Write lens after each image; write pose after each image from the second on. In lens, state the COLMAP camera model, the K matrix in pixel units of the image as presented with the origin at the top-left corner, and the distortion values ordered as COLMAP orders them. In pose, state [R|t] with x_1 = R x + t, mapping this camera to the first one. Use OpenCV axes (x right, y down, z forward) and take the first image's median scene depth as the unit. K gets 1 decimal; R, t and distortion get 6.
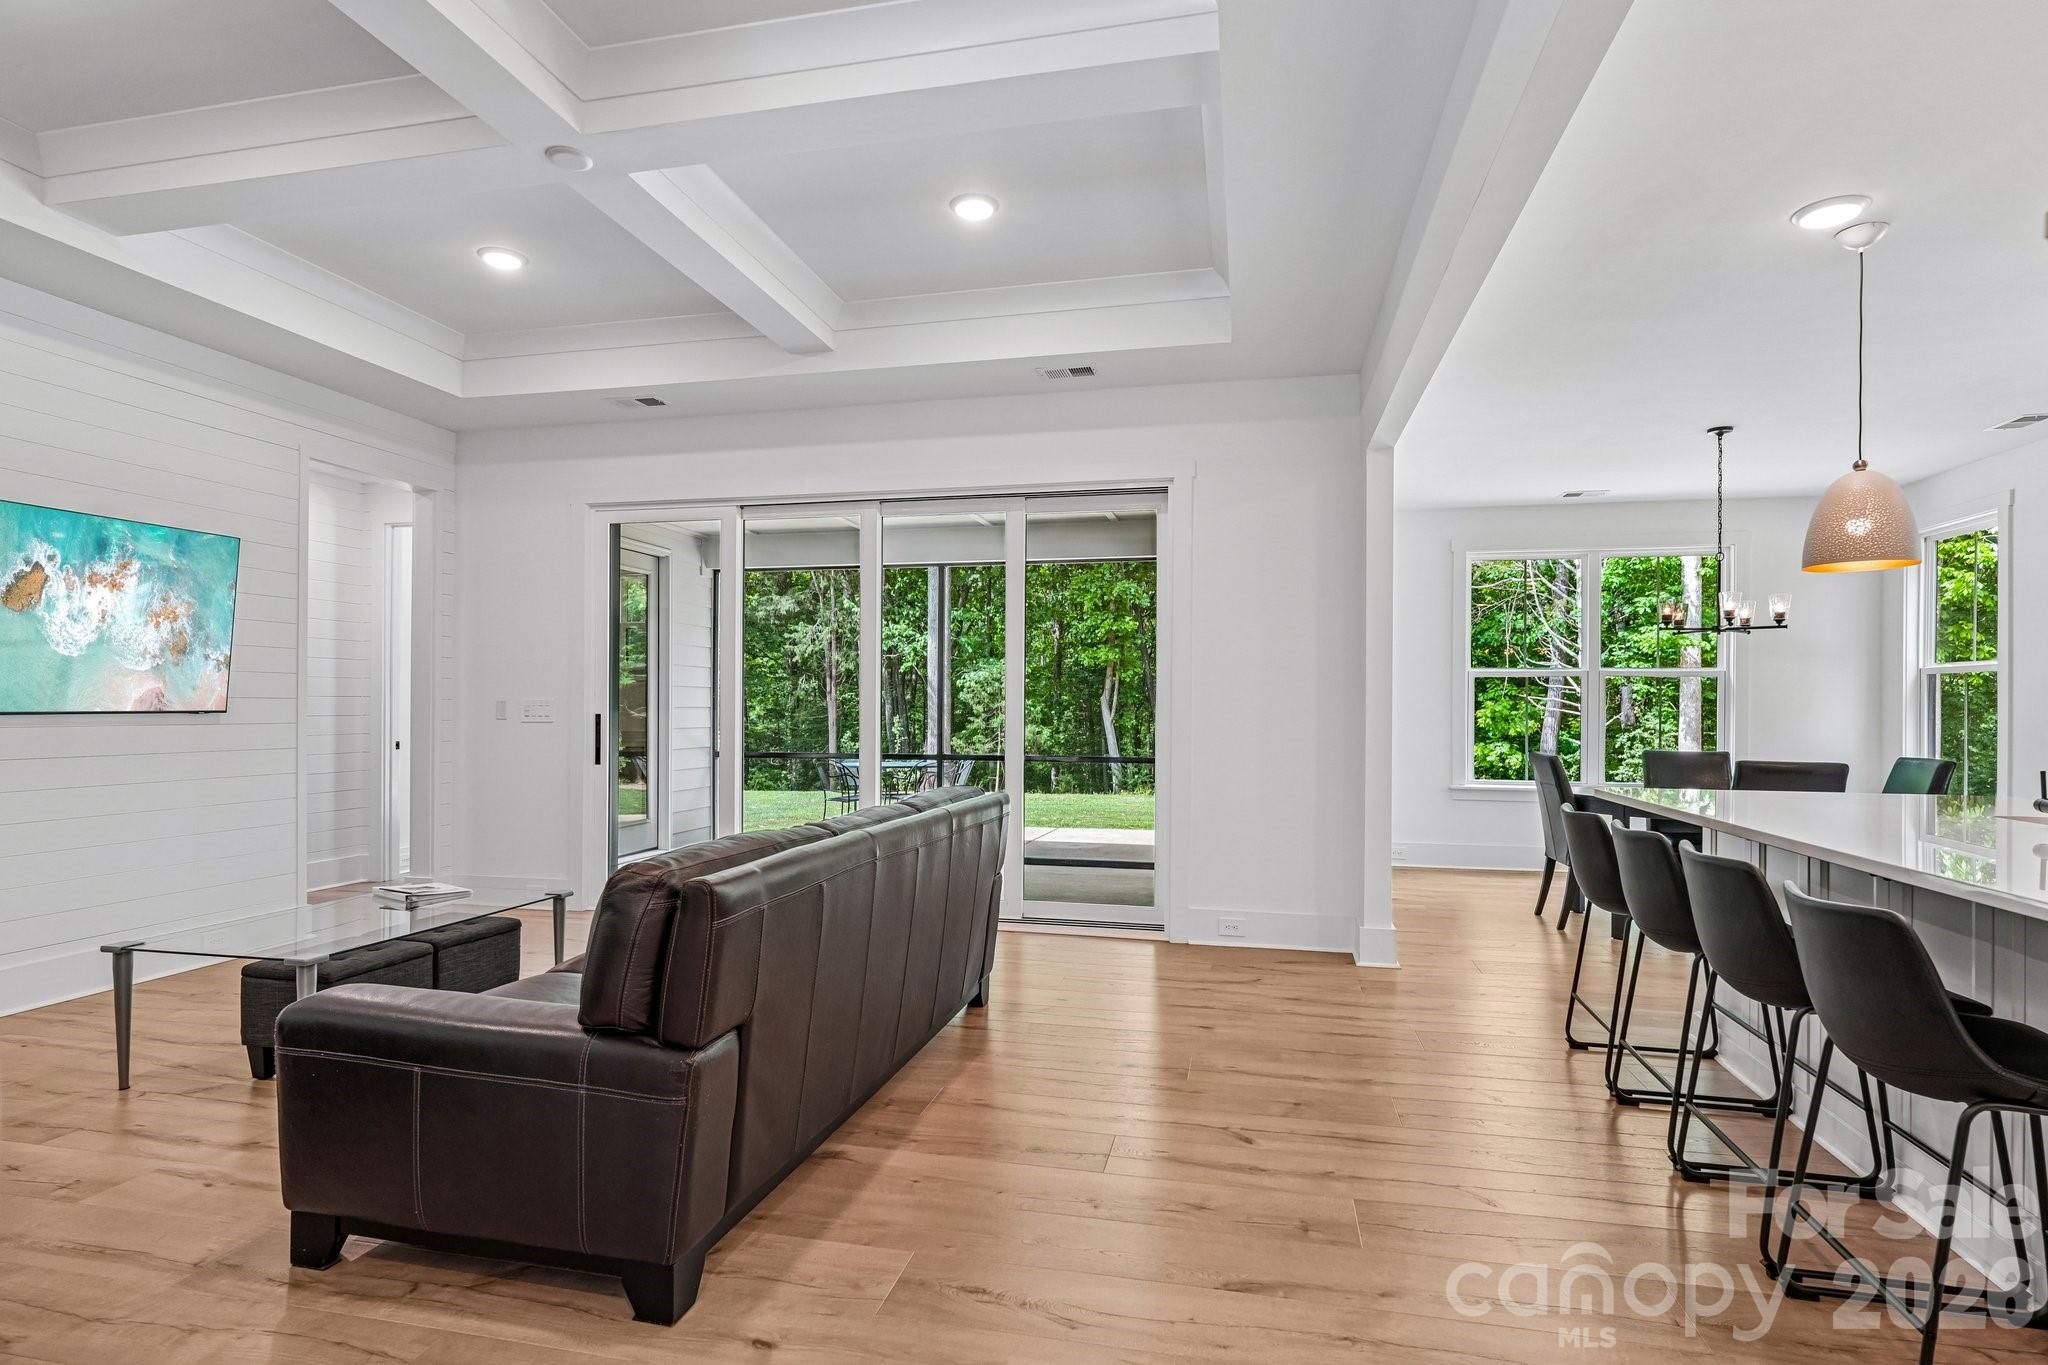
lens RADIAL K [[1029.3, 0, 1029.6], [0, 1029.3, 699.9], [0, 0, 1]] dist [-0.000370, 0.000043]
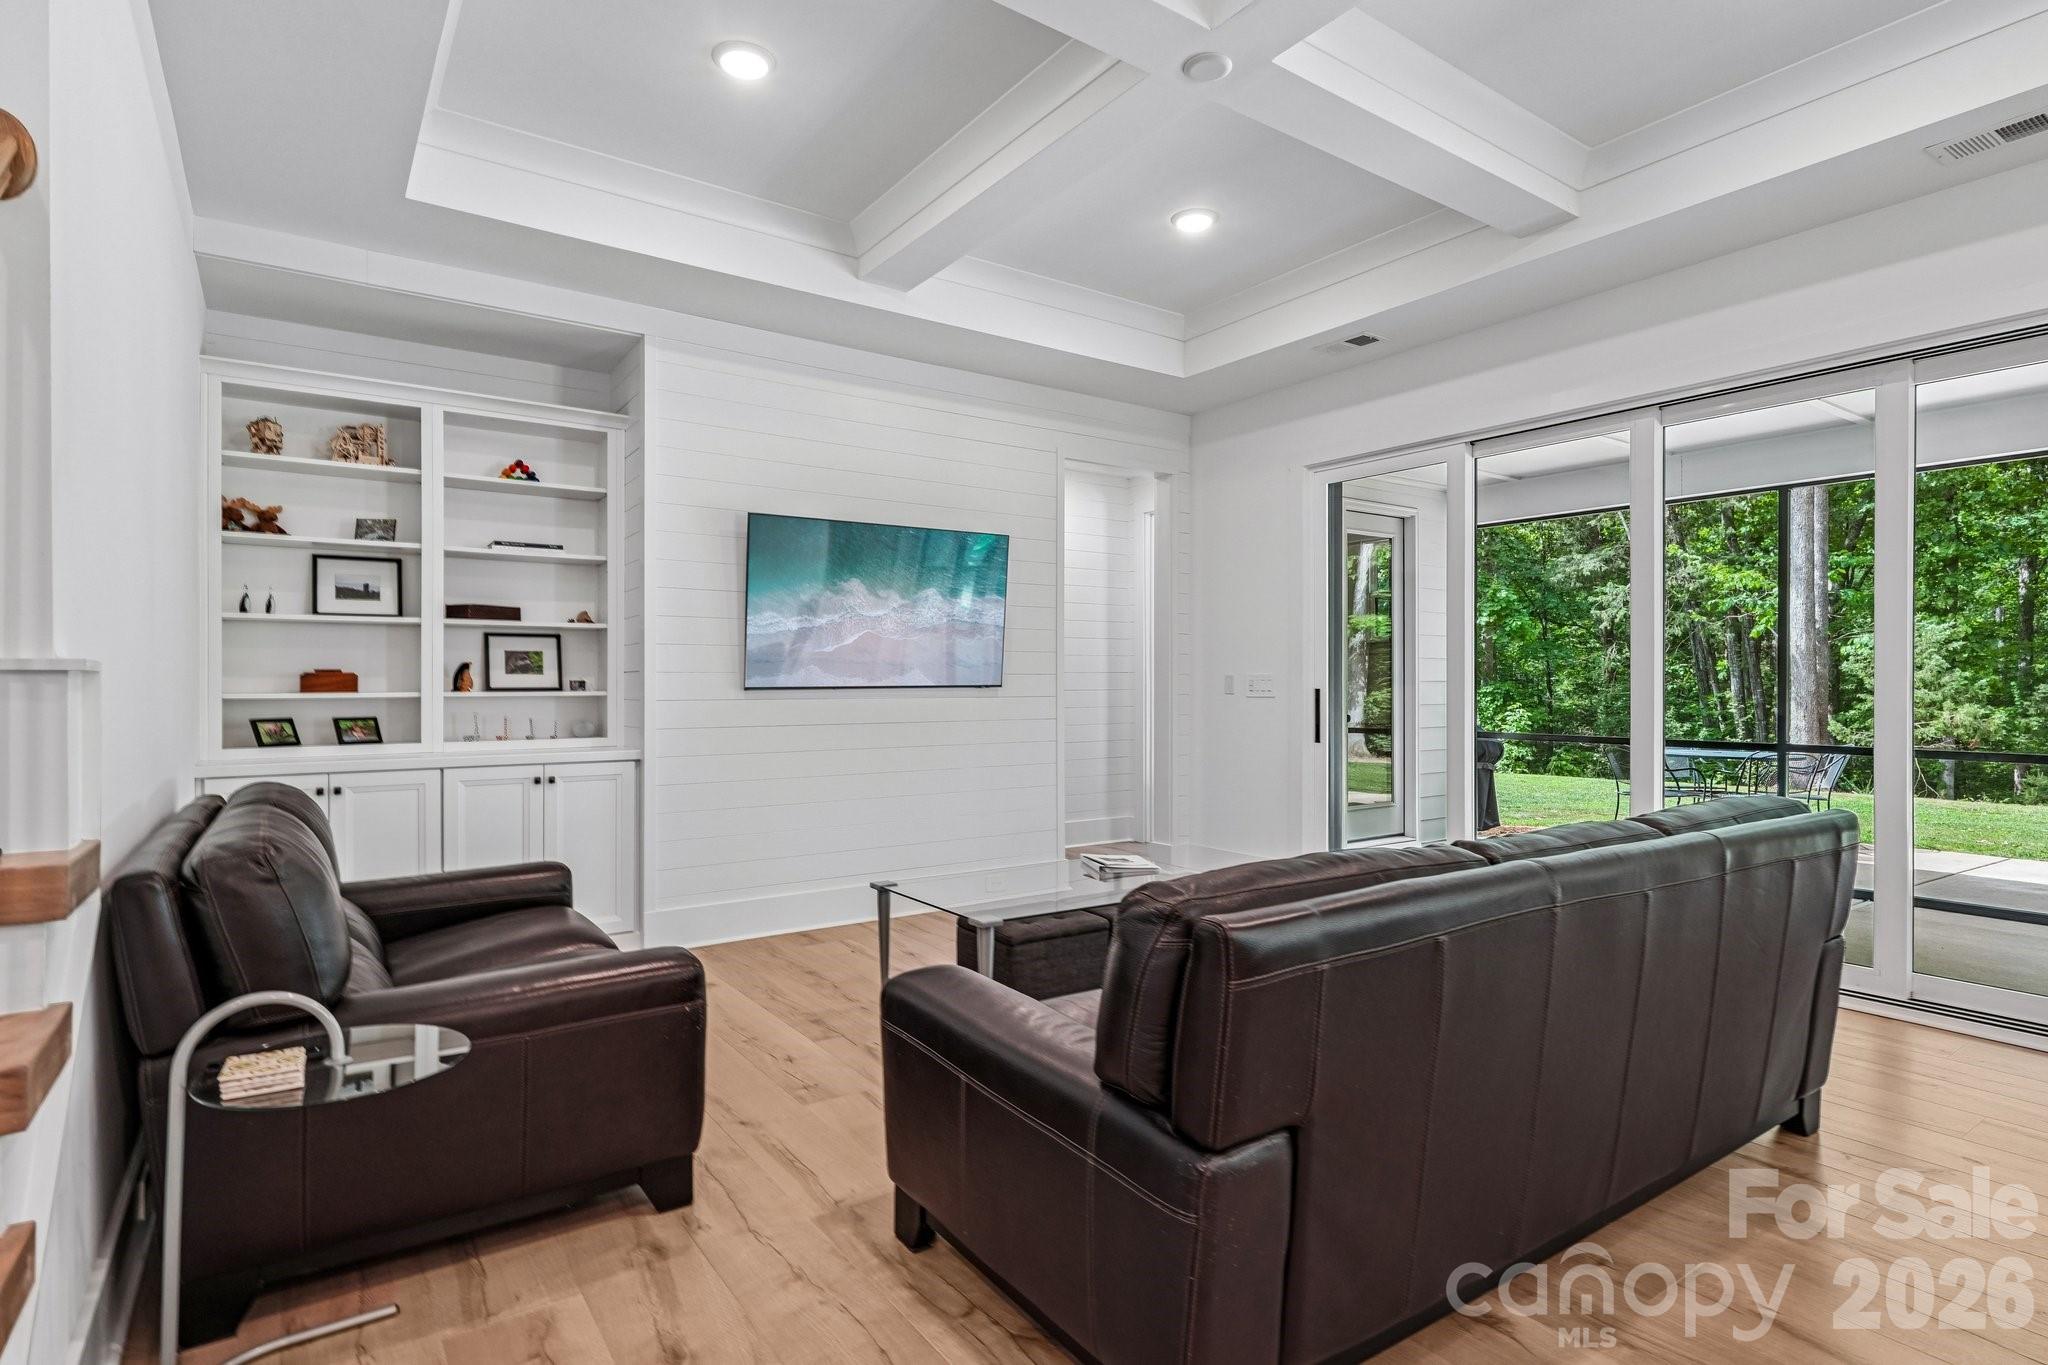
lens RADIAL K [[1043.0, 0, 1025.2], [0, 1043.0, 681.3], [0, 0, 1]] dist [0.000128, 0.000258]
pose [[0.739109, -0.003155, -0.673578, 0.034312], [0.007579, 0.999965, 0.003633, 0.002095], [0.673543, -0.007791, 0.739107, 0.171625]]
